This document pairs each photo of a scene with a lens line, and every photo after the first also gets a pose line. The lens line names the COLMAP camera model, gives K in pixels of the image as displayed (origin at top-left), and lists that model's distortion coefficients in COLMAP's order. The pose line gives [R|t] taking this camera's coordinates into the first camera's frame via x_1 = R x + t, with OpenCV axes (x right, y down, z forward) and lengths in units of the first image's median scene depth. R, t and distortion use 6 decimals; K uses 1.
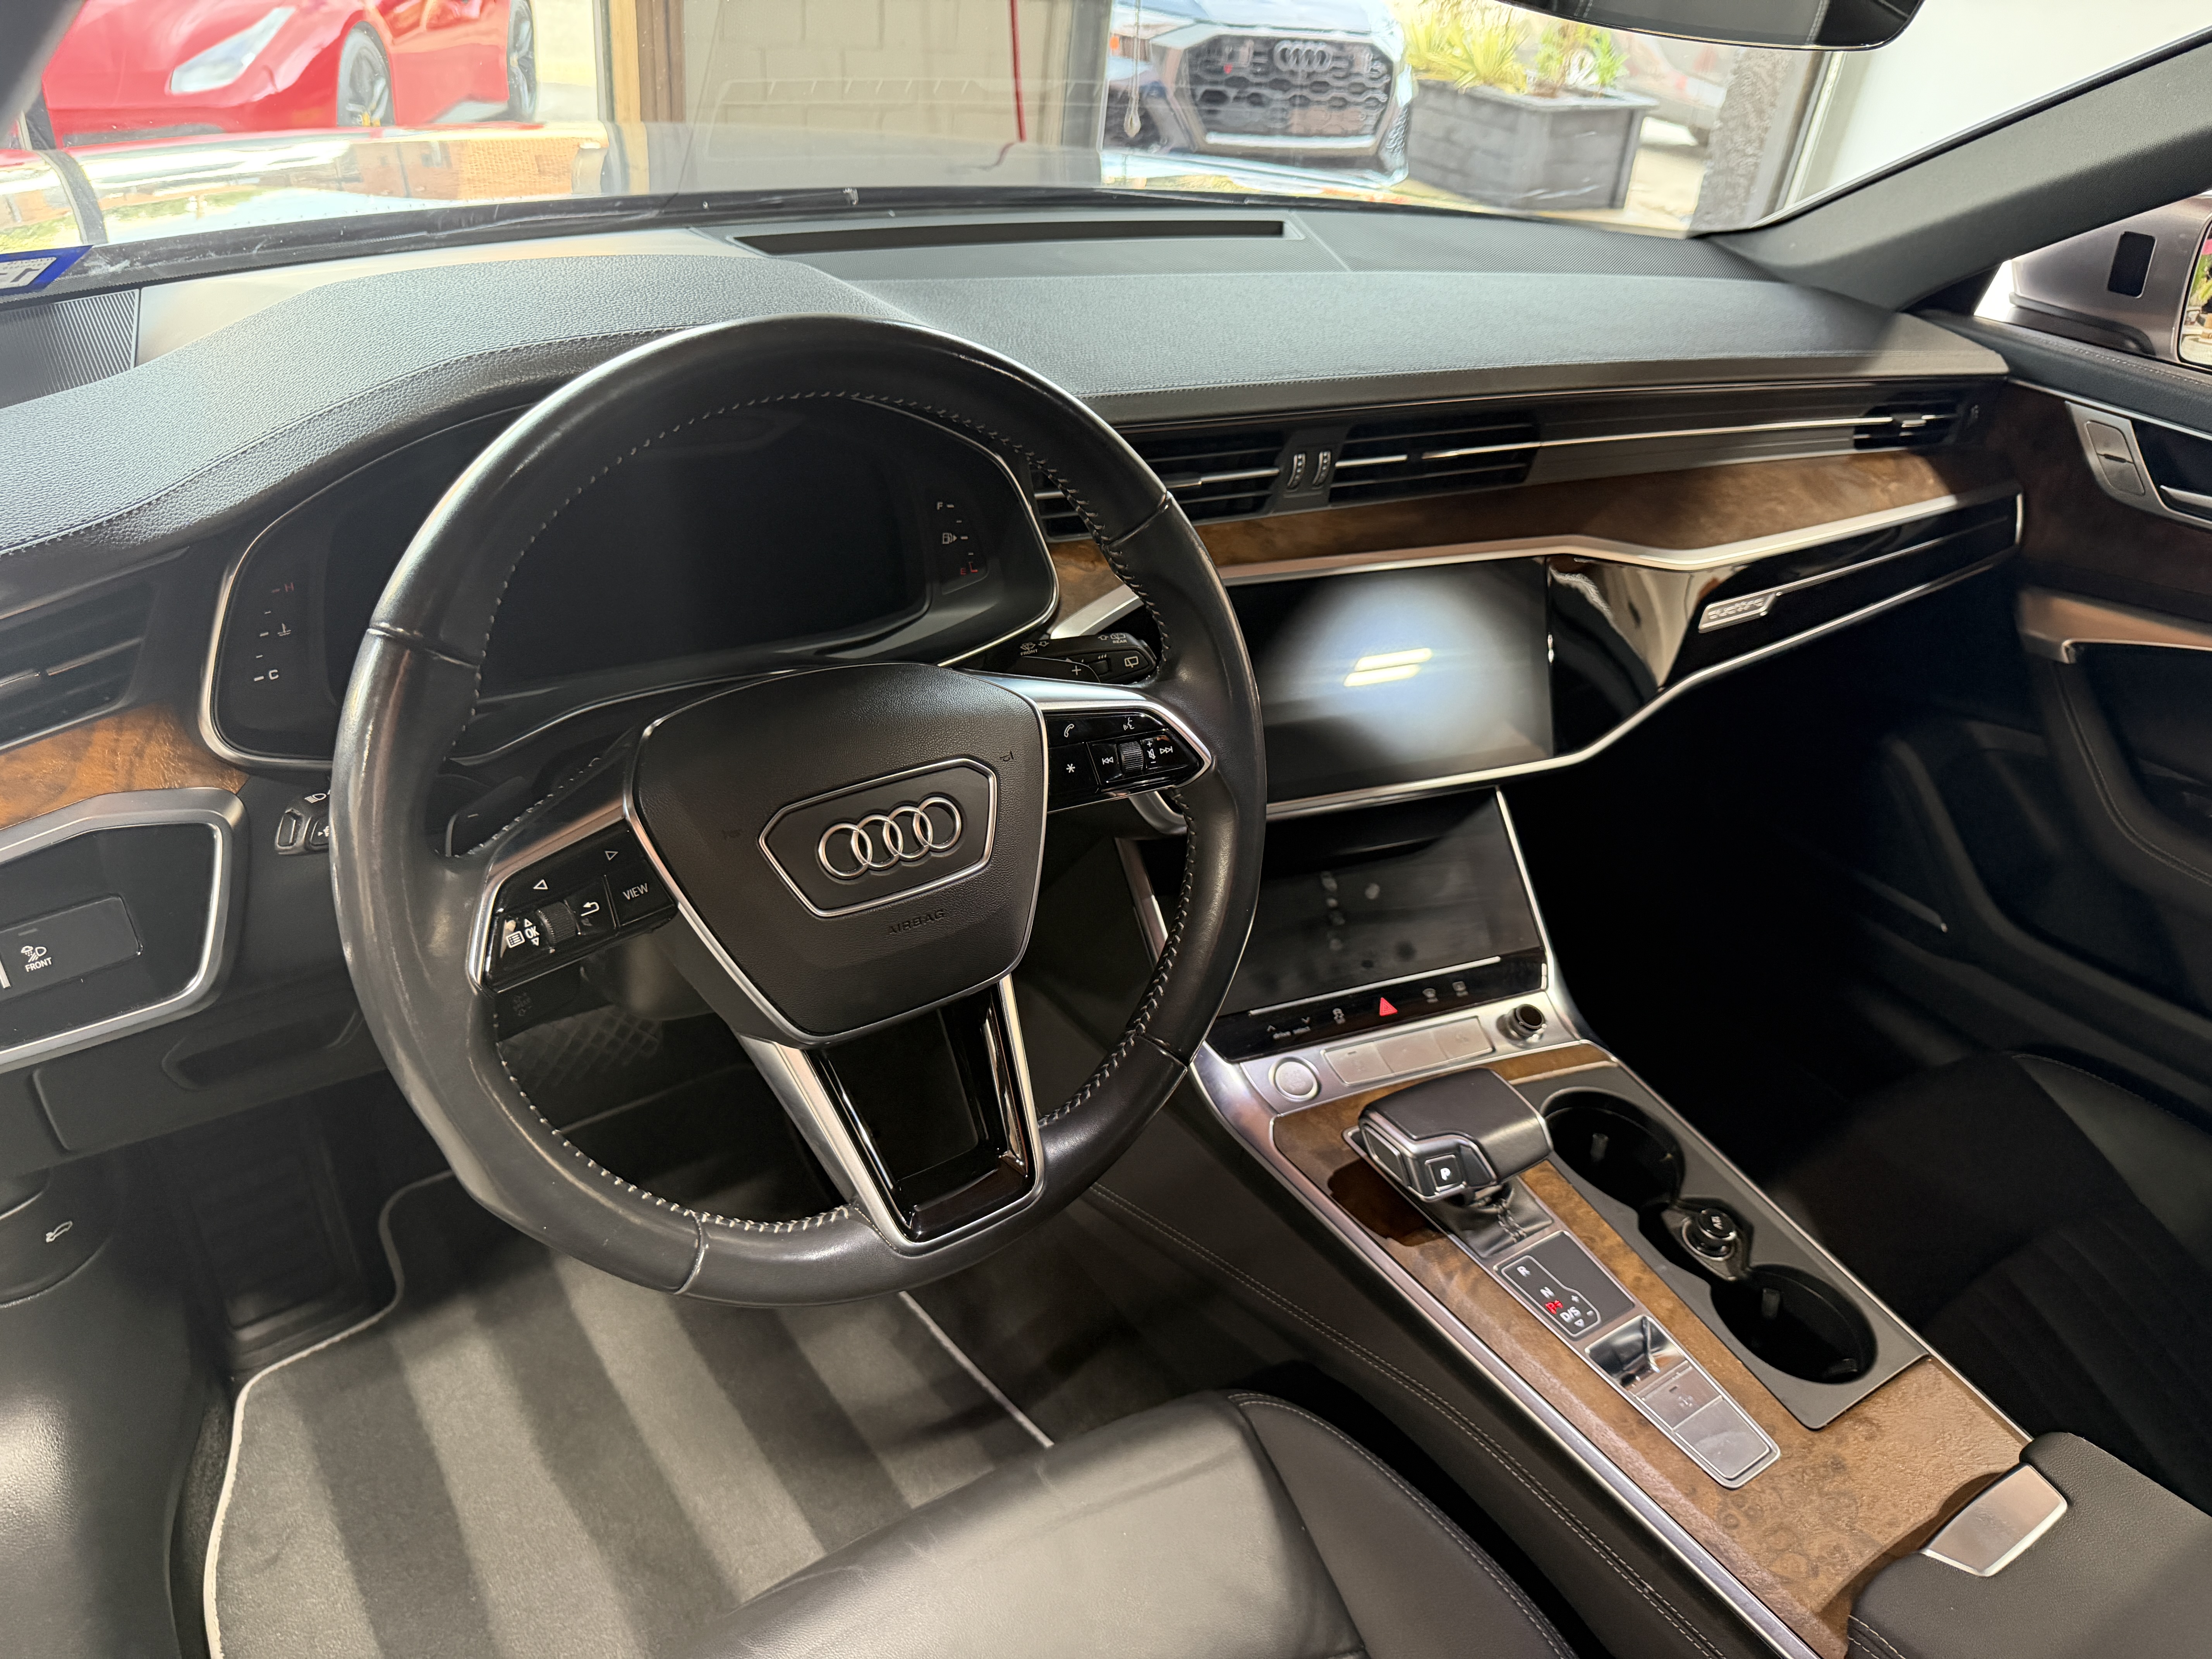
lens RADIAL K [[1526.1, 0, 1106.0], [0, 1526.1, 829.5], [0, 0, 1]] dist [0.007266, 0.001086]
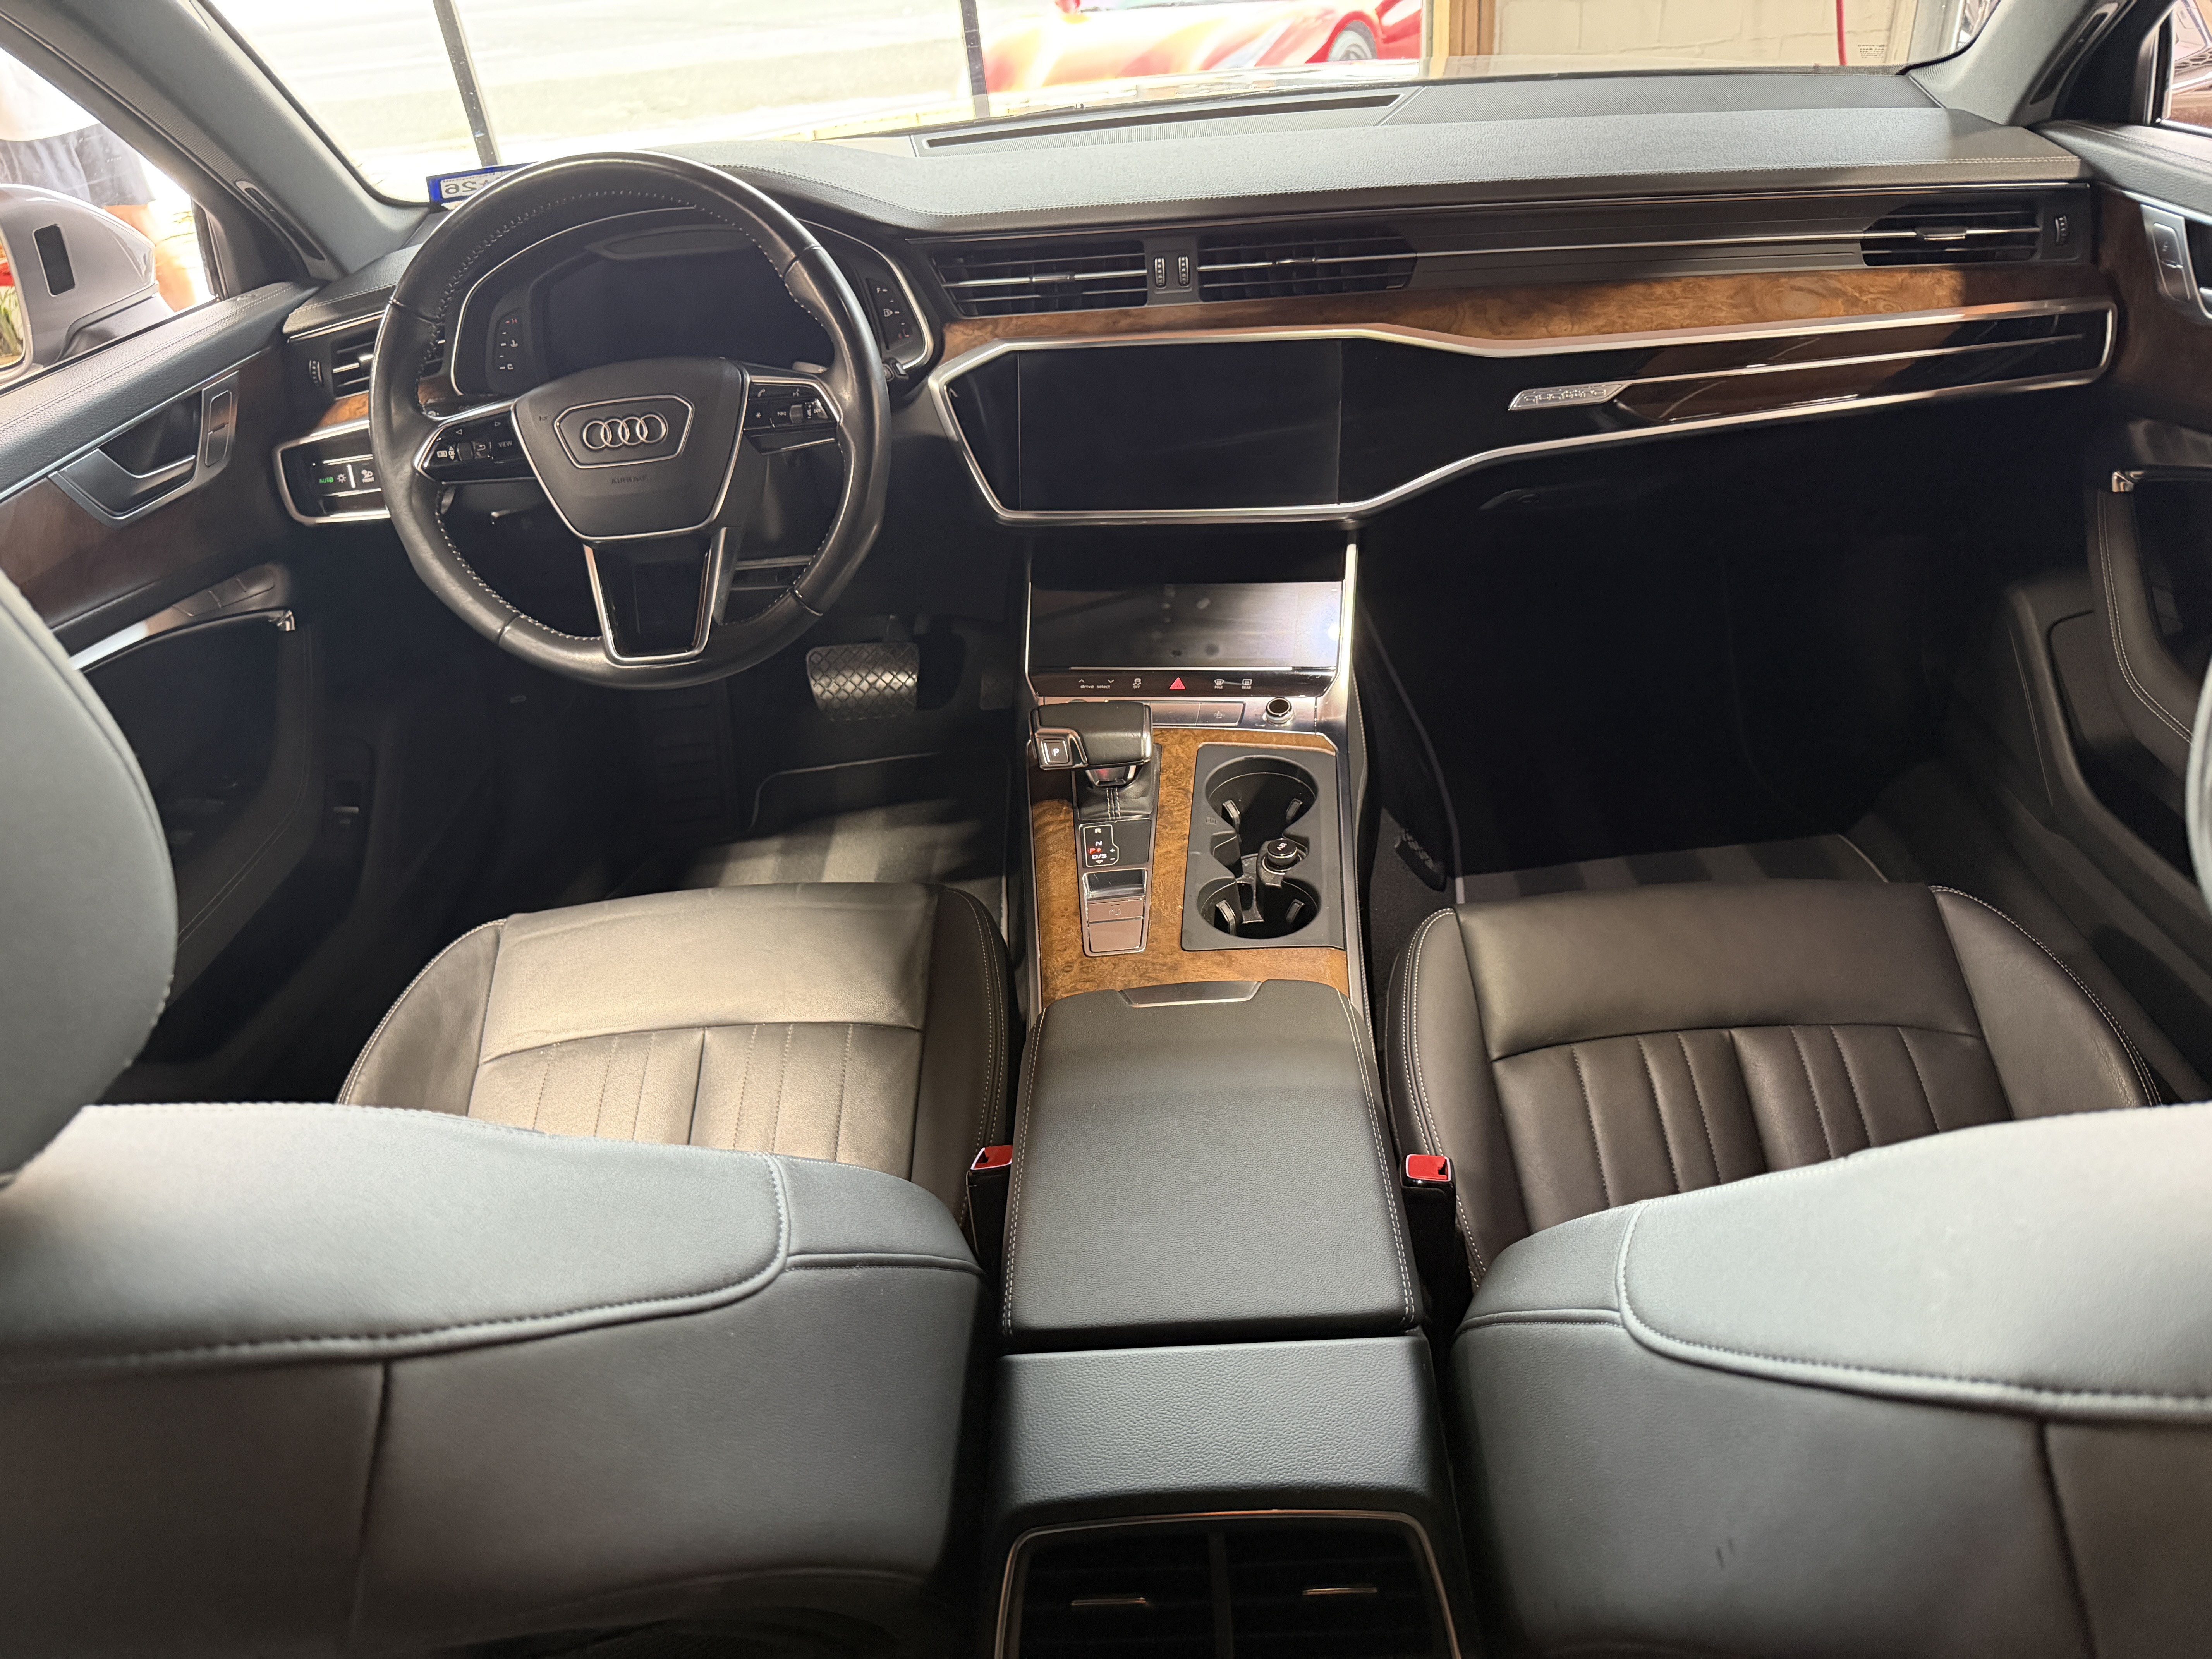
lens RADIAL K [[1482.0, 0, 1106.0], [0, 1482.0, 829.5], [0, 0, 1]] dist [0.000872, 0.000909]
pose [[0.811837, 0.173268, -0.557584, 0.871312], [-0.158962, 0.984472, 0.074475, 0.154691], [0.561829, 0.028173, 0.826773, -0.093059]]
